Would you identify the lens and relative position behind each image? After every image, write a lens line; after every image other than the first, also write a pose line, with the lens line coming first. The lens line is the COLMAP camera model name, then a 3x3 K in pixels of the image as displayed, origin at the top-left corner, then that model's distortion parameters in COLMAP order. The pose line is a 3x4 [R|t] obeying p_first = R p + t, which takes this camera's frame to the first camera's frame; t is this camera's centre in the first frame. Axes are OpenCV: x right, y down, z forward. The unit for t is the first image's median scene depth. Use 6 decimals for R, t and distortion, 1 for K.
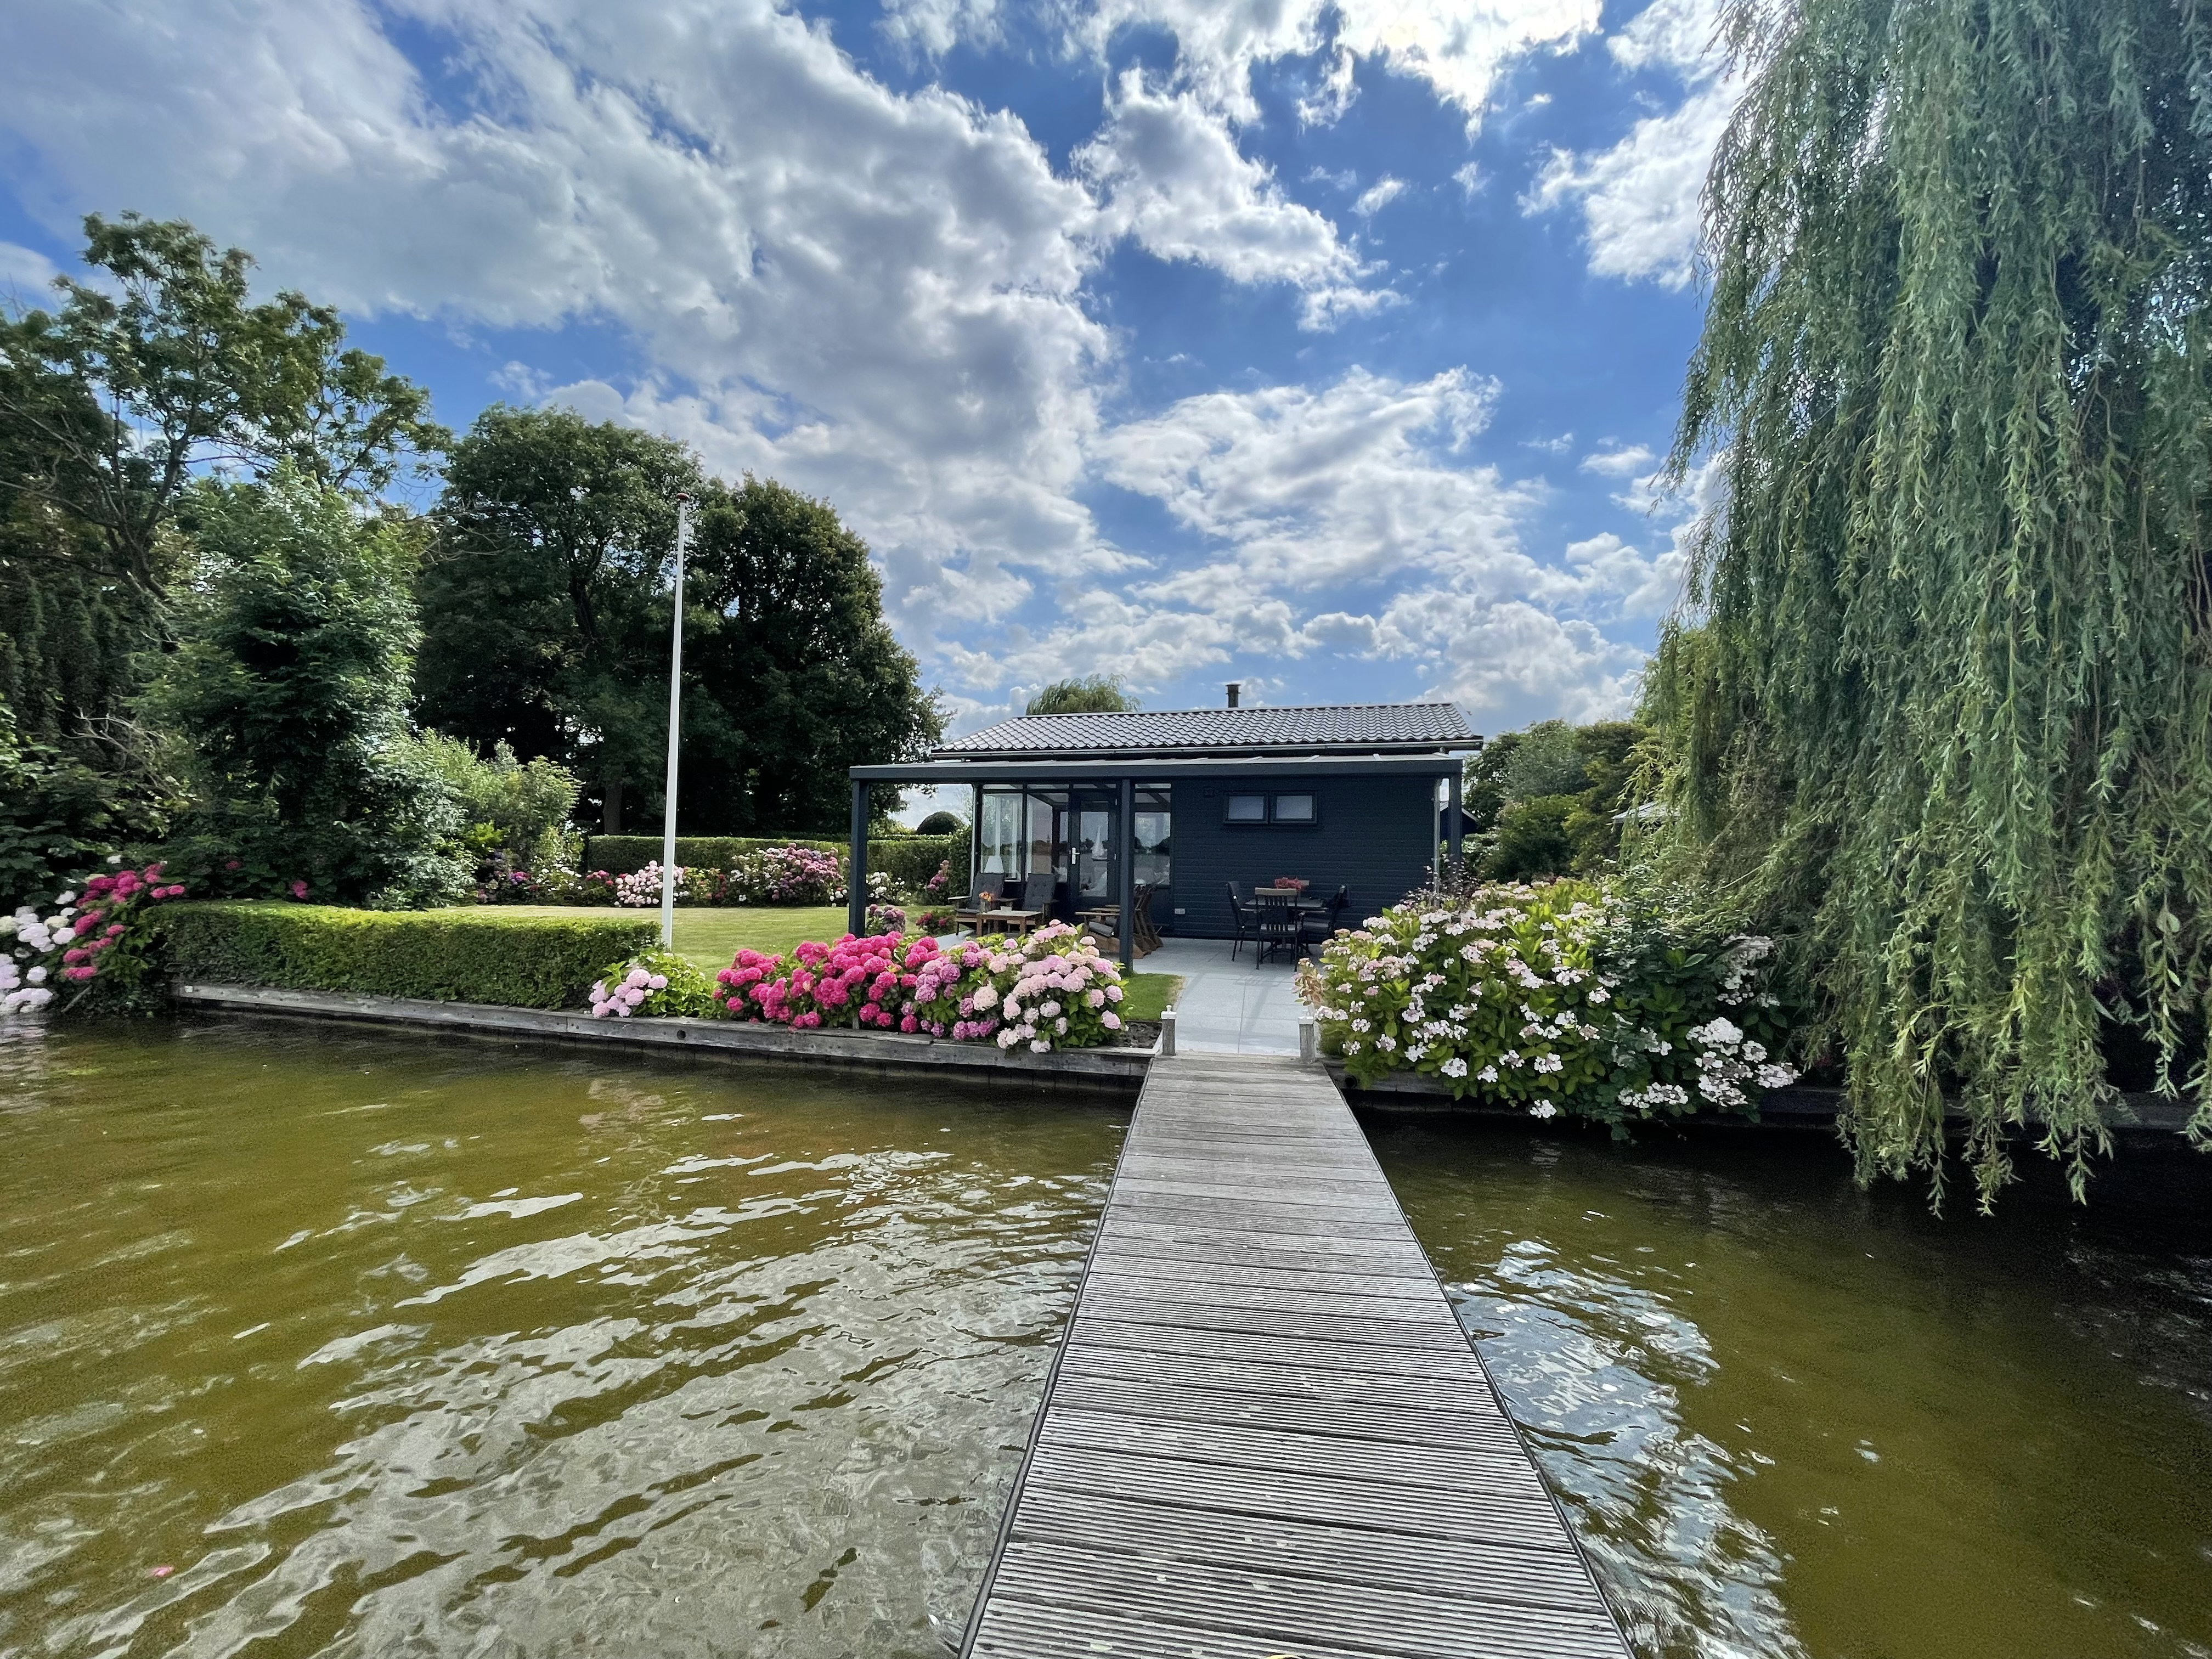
lens RADIAL K [[897.5, 0, 1097.8], [0, 897.5, 816.7], [0, 0, 1]] dist [0.002300, 0.000416]
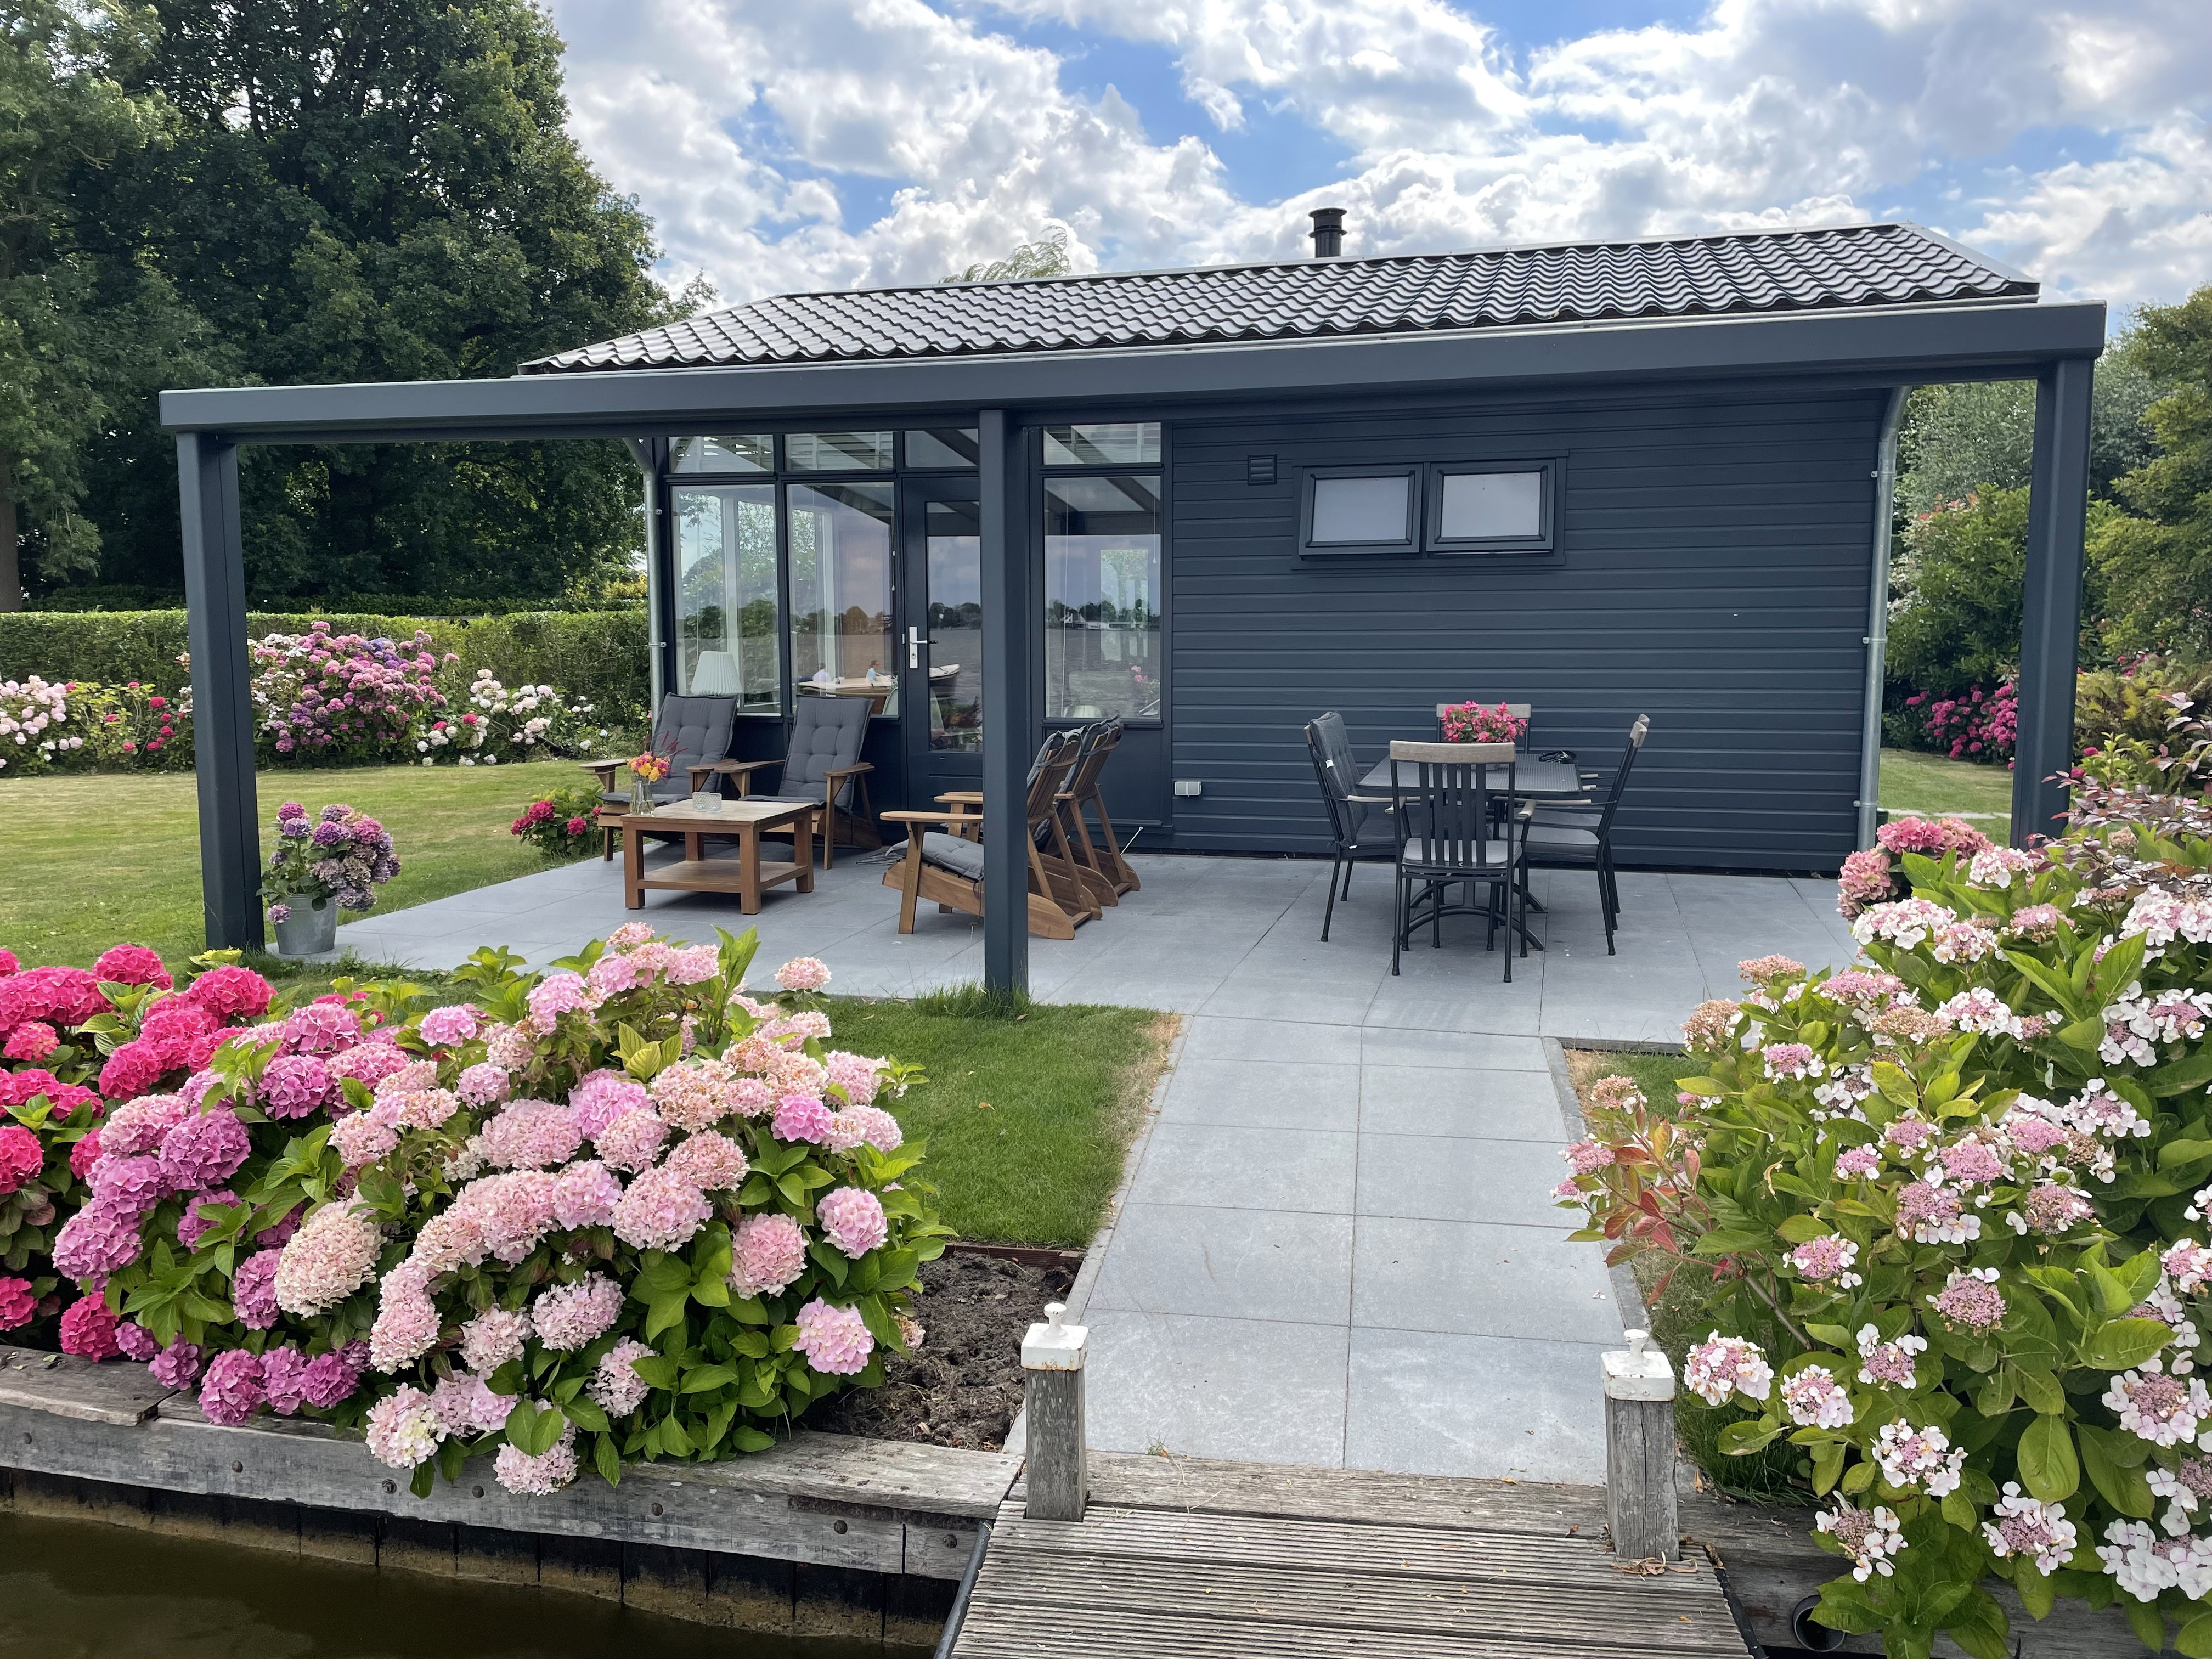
lens RADIAL K [[1675.0, 0, 1109.8], [0, 1675.0, 814.5], [0, 0, 1]] dist [0.067110, -0.069965]
pose [[0.999570, -0.021430, 0.019998, 0.074453], [0.018158, 0.988296, 0.151463, 0.012566], [-0.023010, -0.151035, 0.988261, 0.489195]]
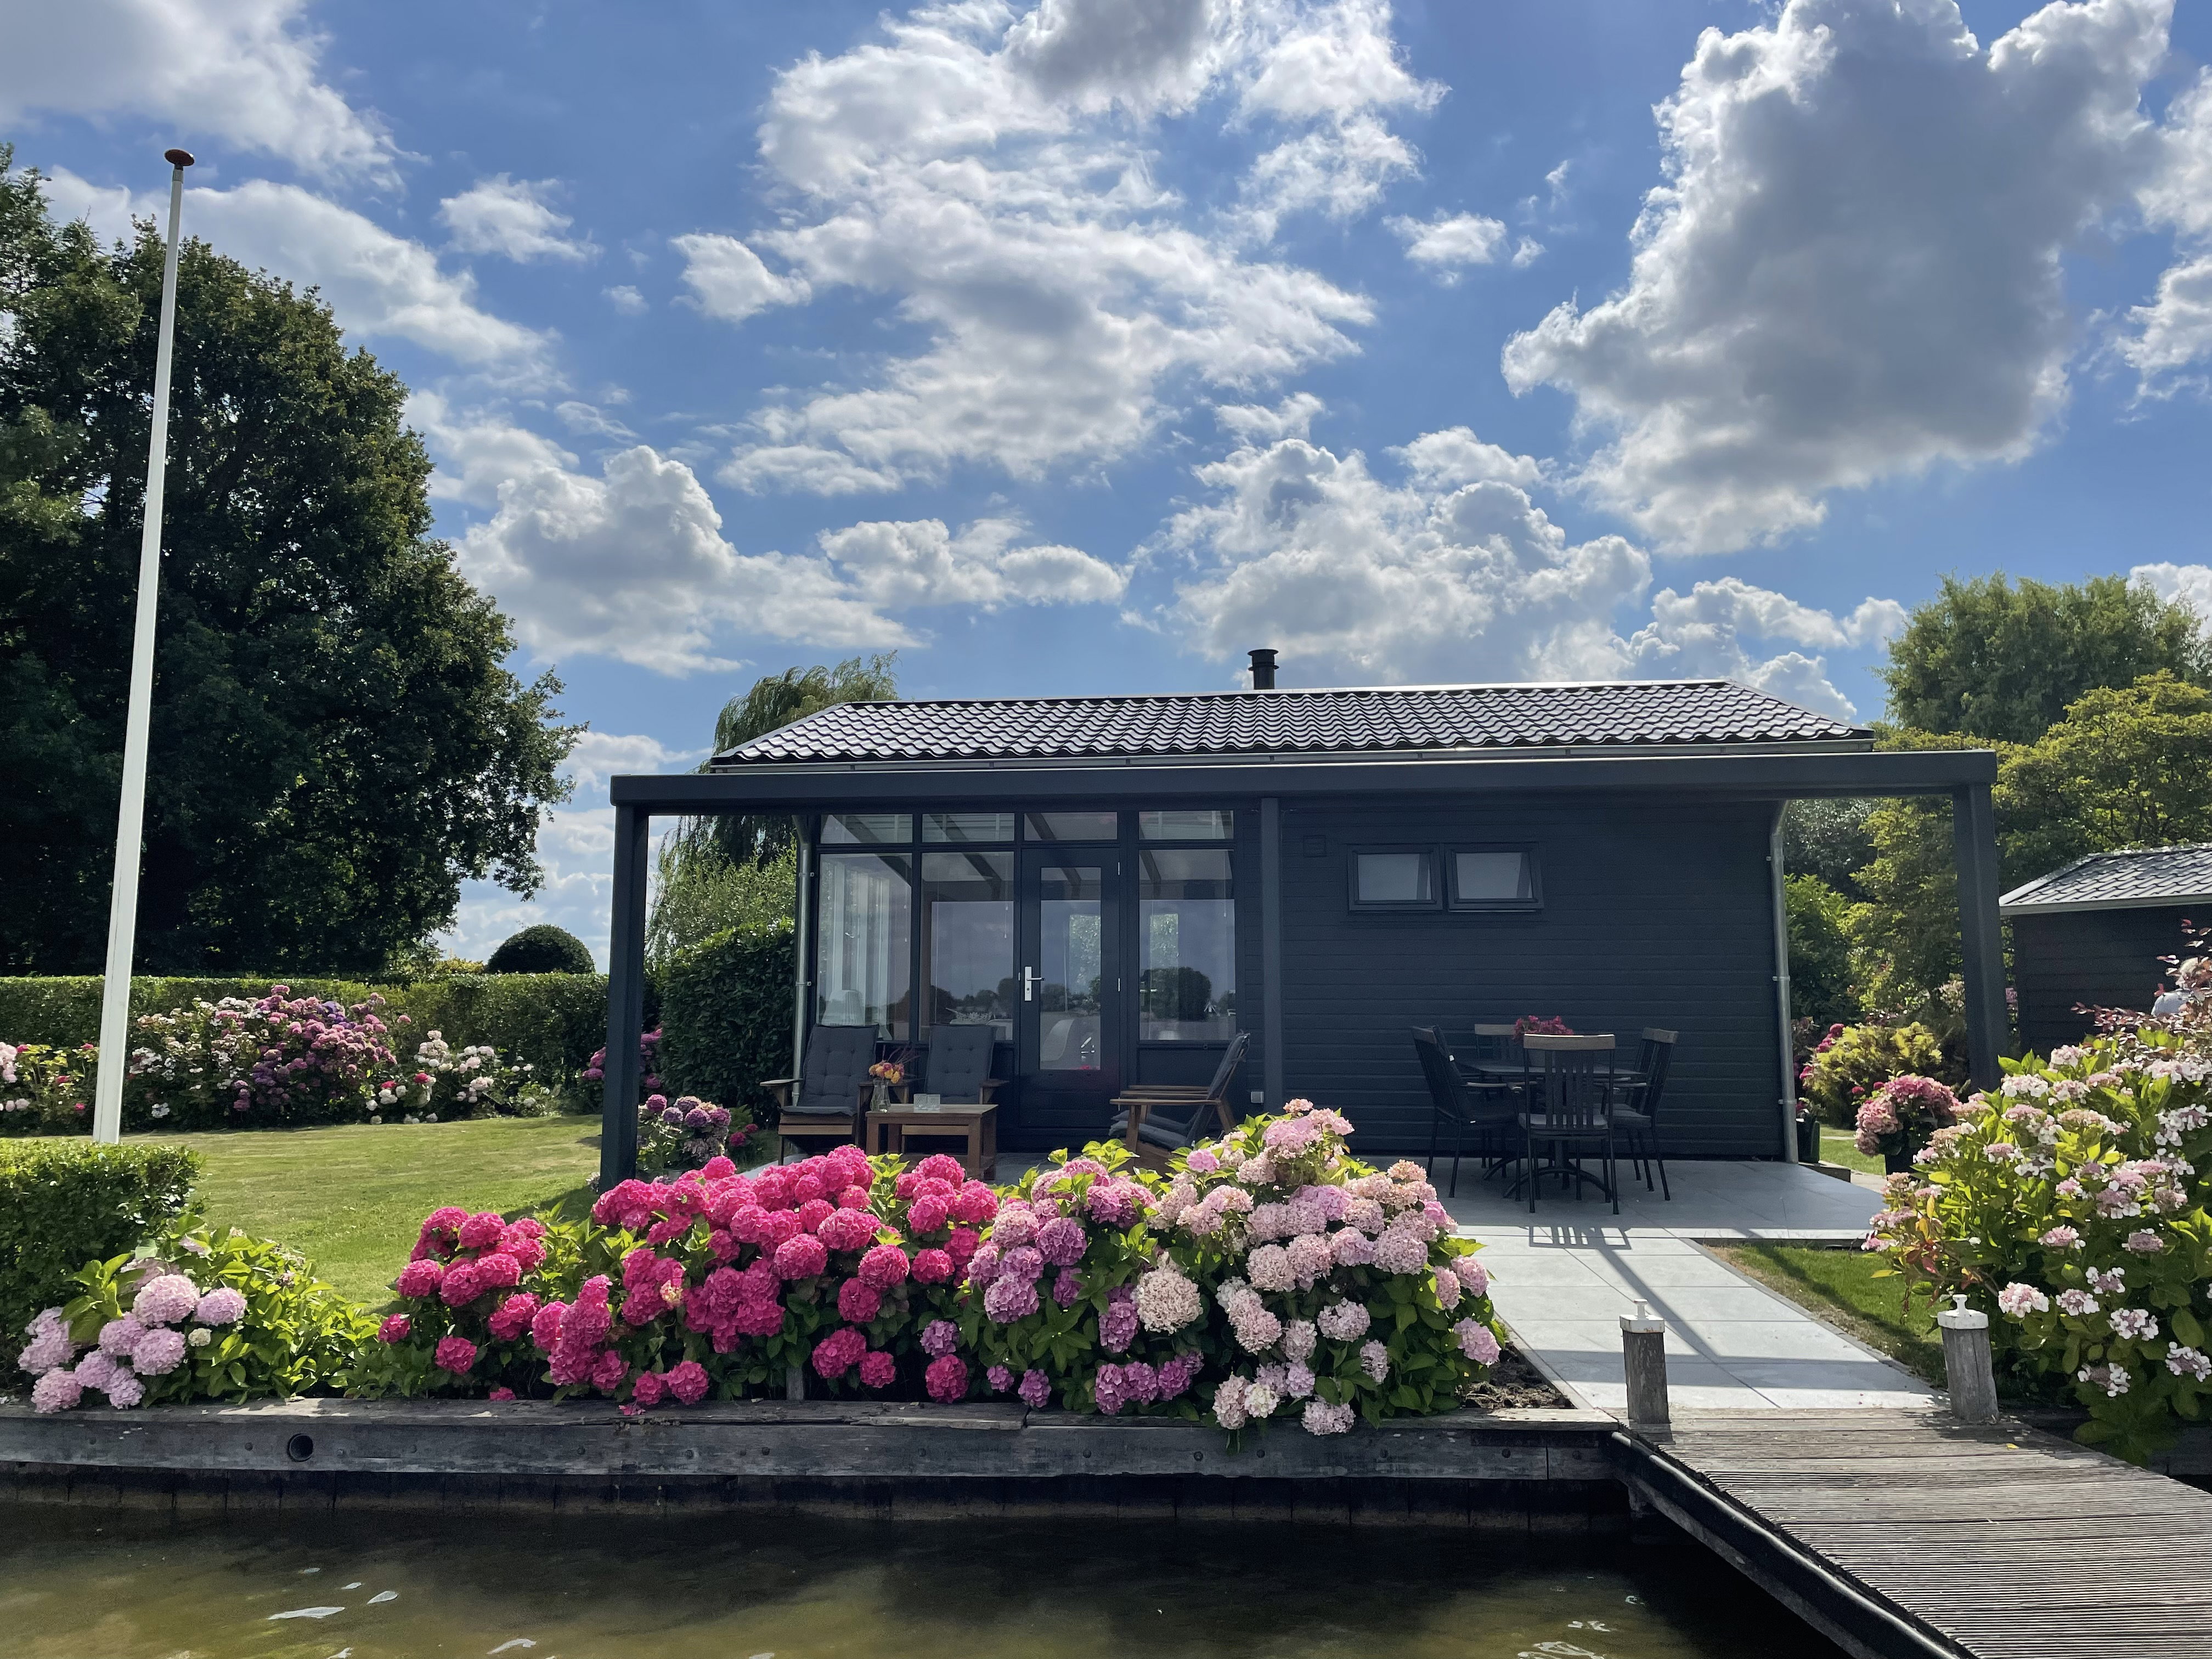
lens RADIAL K [[1675.0, 0, 1106.0], [0, 1675.0, 794.3], [0, 0, 1]] dist [0.067110, -0.069965]
pose [[0.983208, 0.004544, 0.182434, -0.259111], [0.011419, 0.996199, -0.086358, 0.036465], [-0.182133, 0.086991, 0.979418, 0.218368]]
